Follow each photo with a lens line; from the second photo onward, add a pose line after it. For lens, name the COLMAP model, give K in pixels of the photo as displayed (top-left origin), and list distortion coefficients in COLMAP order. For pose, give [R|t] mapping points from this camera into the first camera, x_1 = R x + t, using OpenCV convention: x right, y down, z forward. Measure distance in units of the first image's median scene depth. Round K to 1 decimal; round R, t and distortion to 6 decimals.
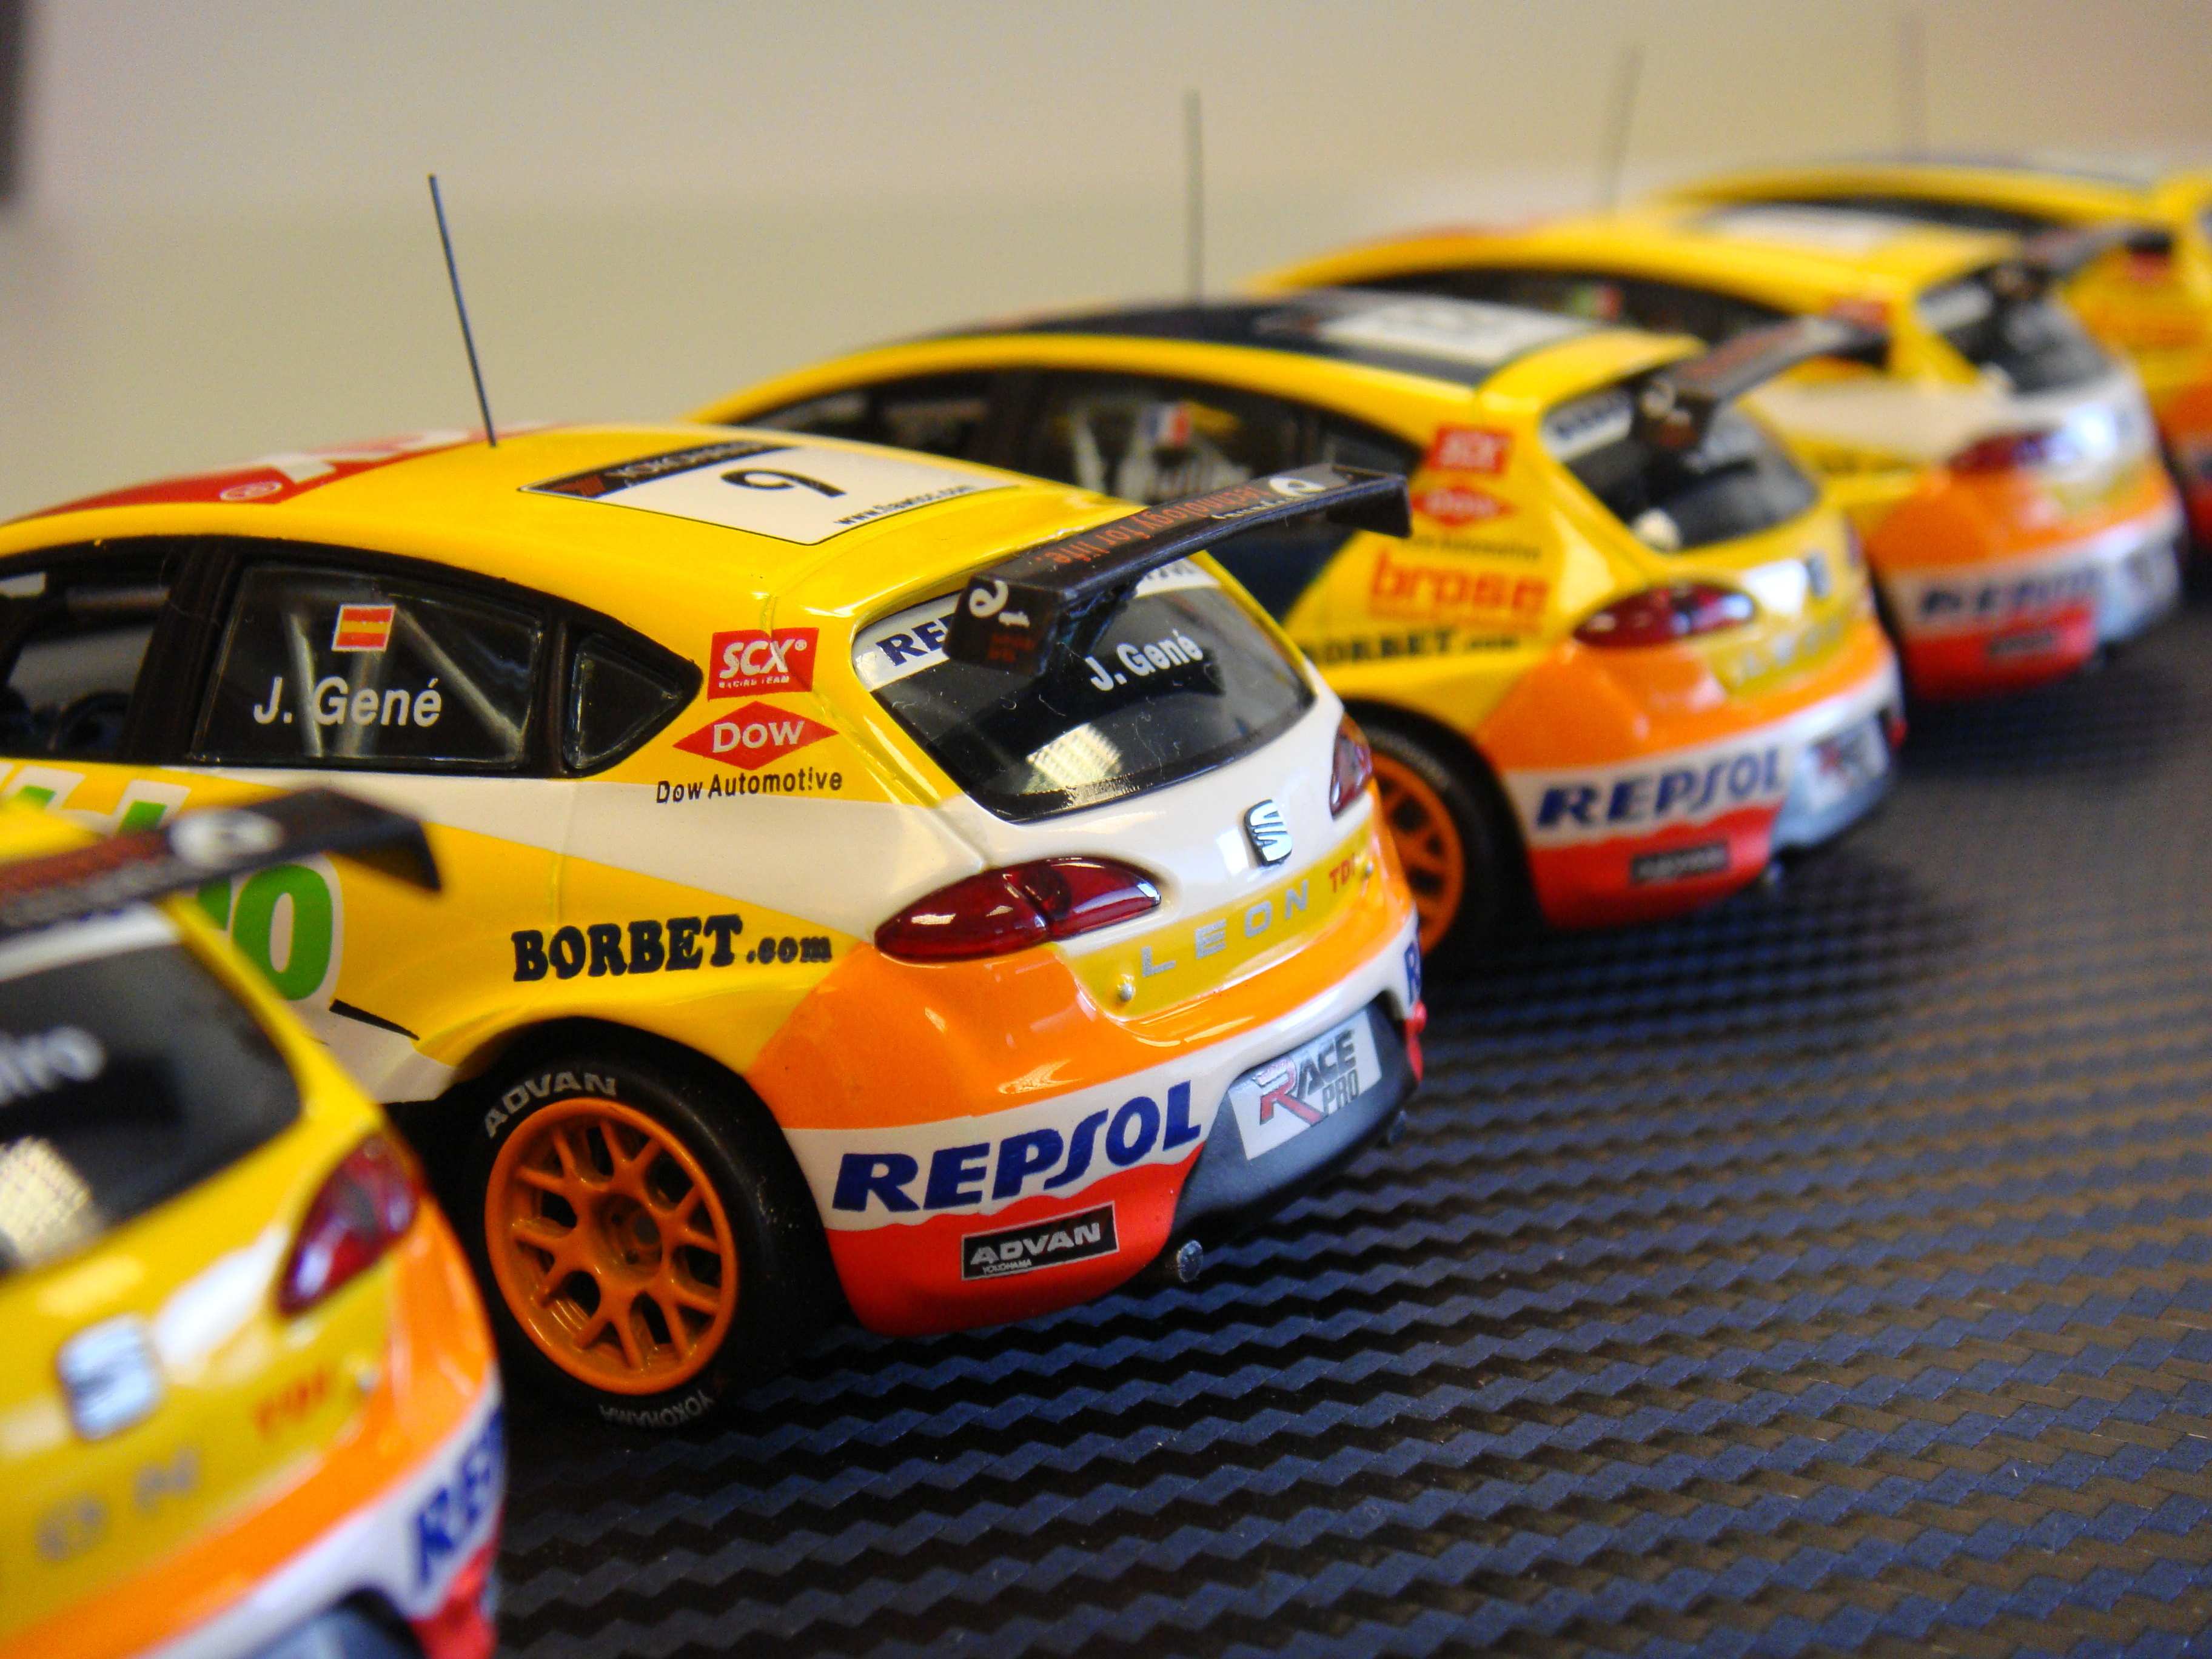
lens RADIAL K [[3763.7, 0, 1106.0], [0, 3763.7, 829.5], [0, 0, 1]] dist [-0.055779, 1.273768]
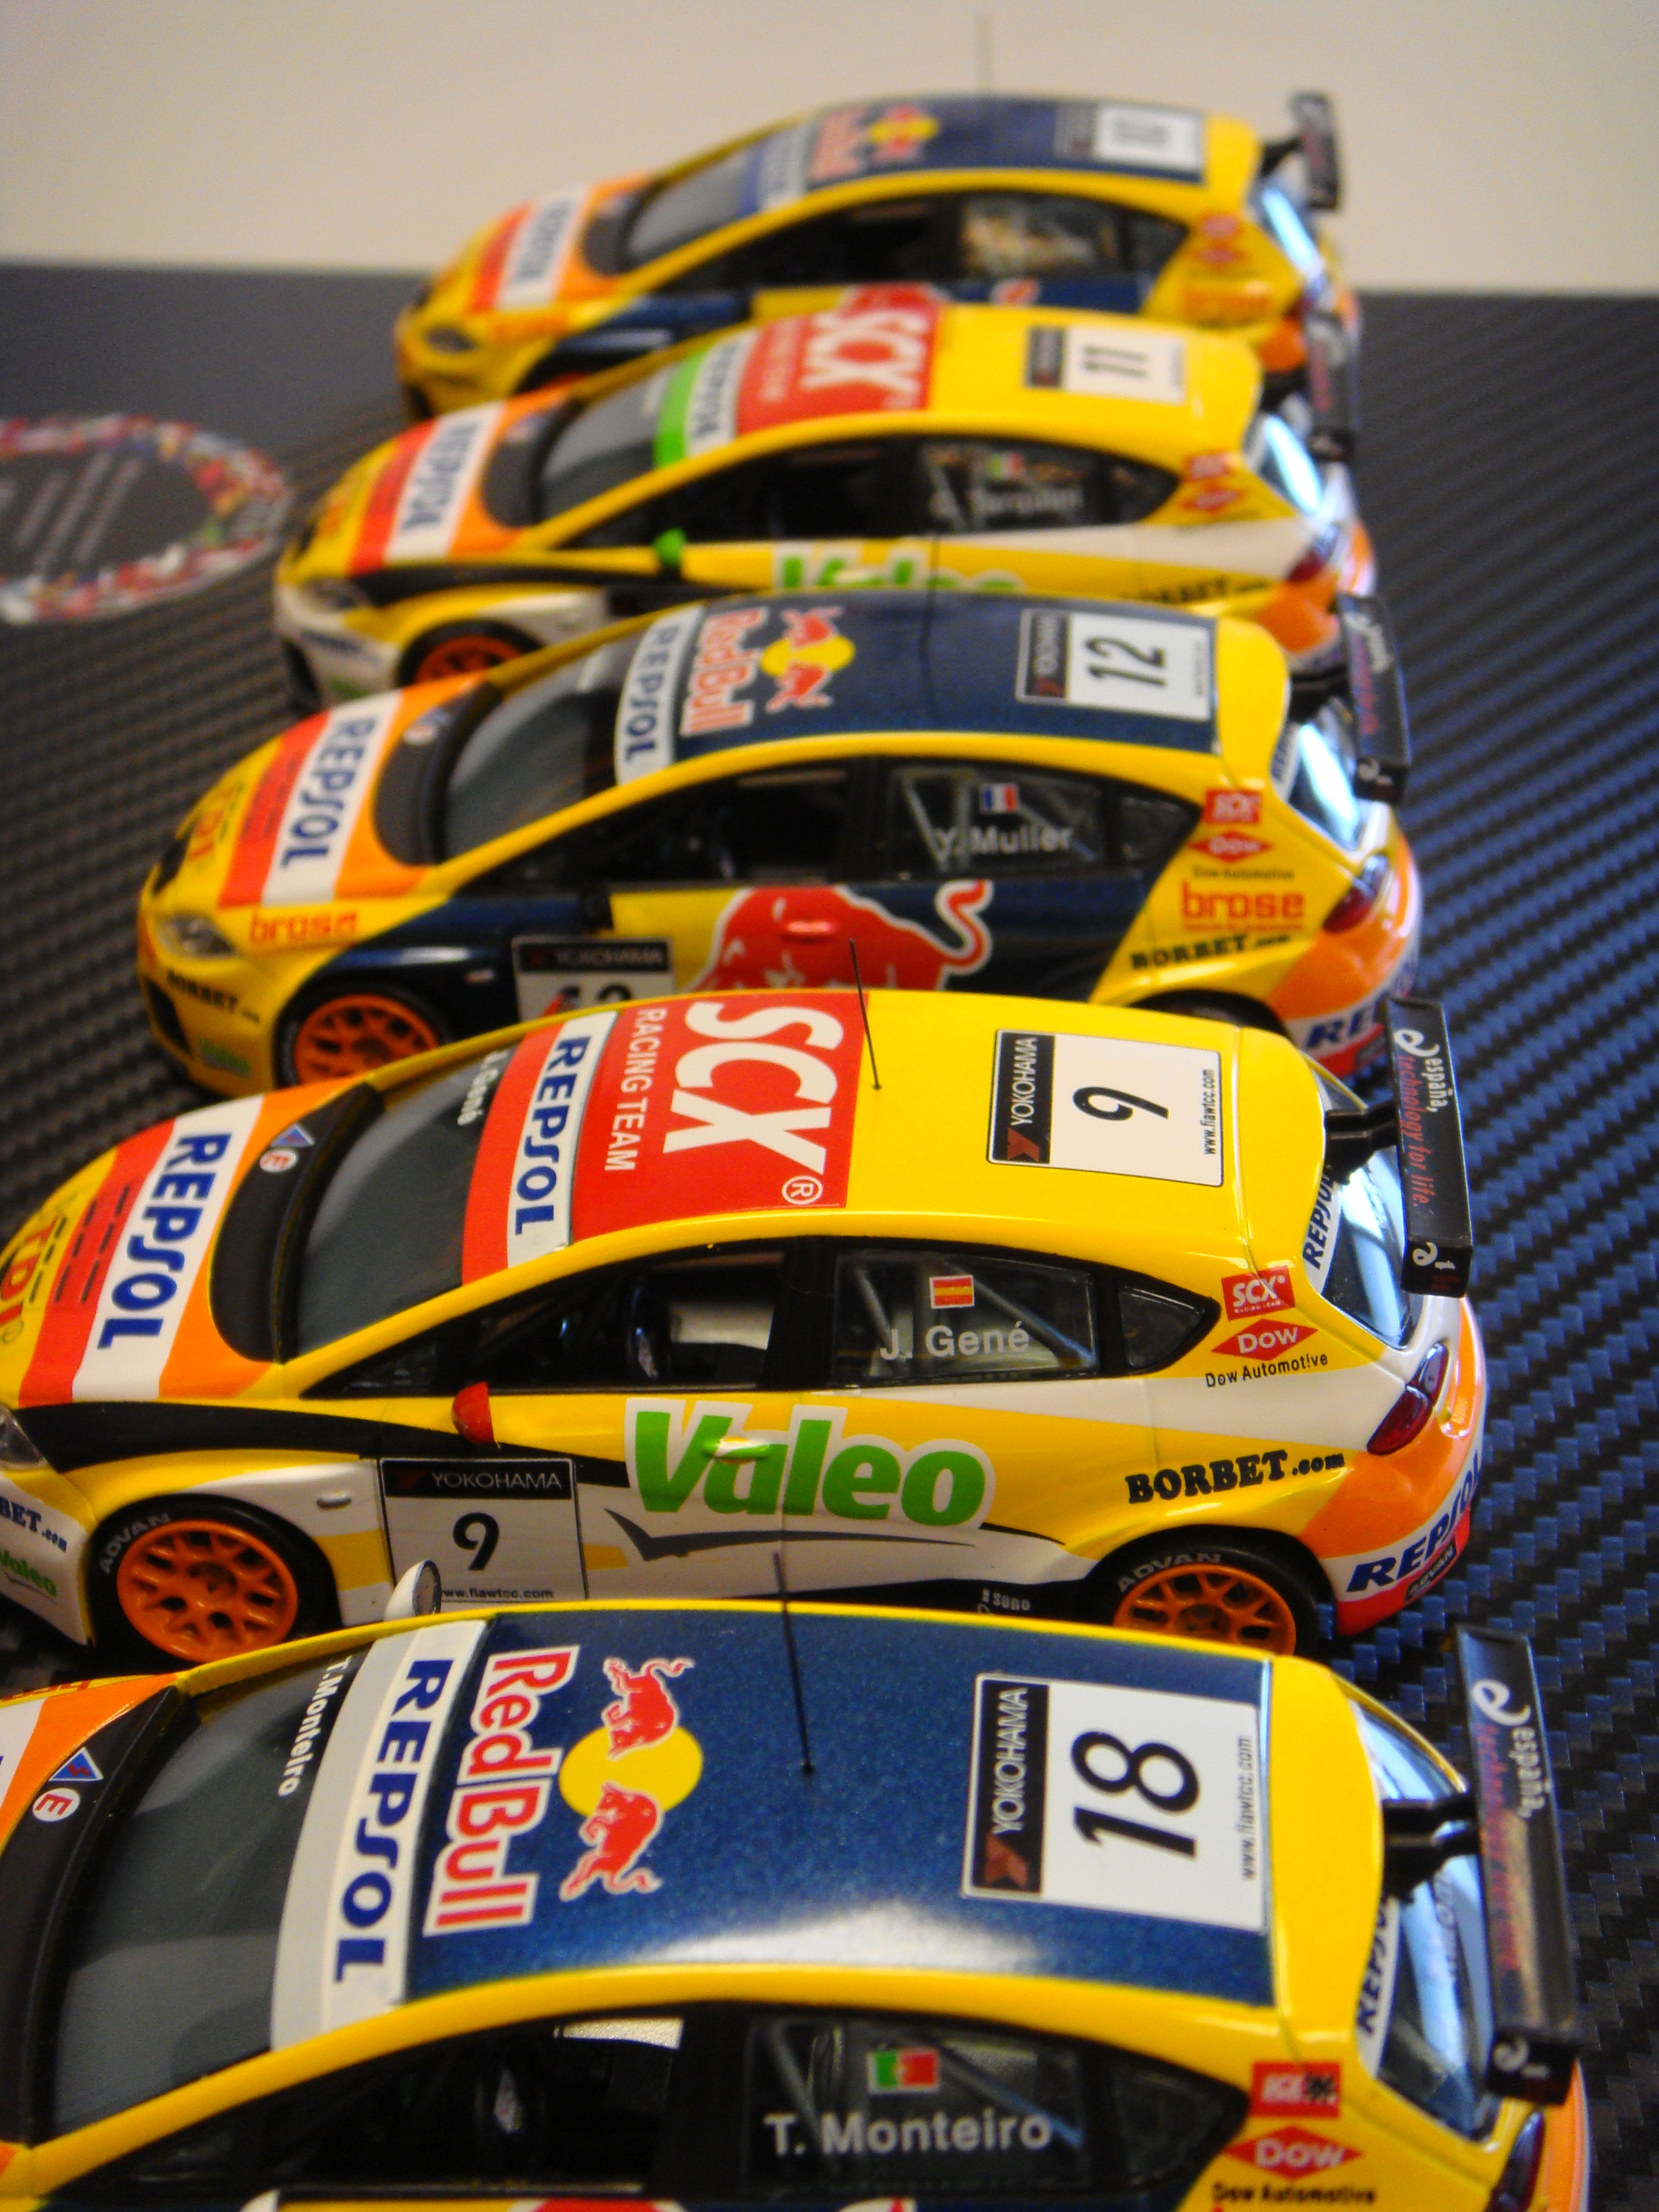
lens RADIAL K [[3763.7, 0, 829.5], [0, 3763.7, 1106.0], [0, 0, 1]] dist [-0.055779, 1.273768]
pose [[0.896104, -0.234813, 0.376644, -0.857356], [0.100263, 0.933753, 0.343589, -0.702699], [-0.432372, -0.270127, 0.860282, -0.308519]]
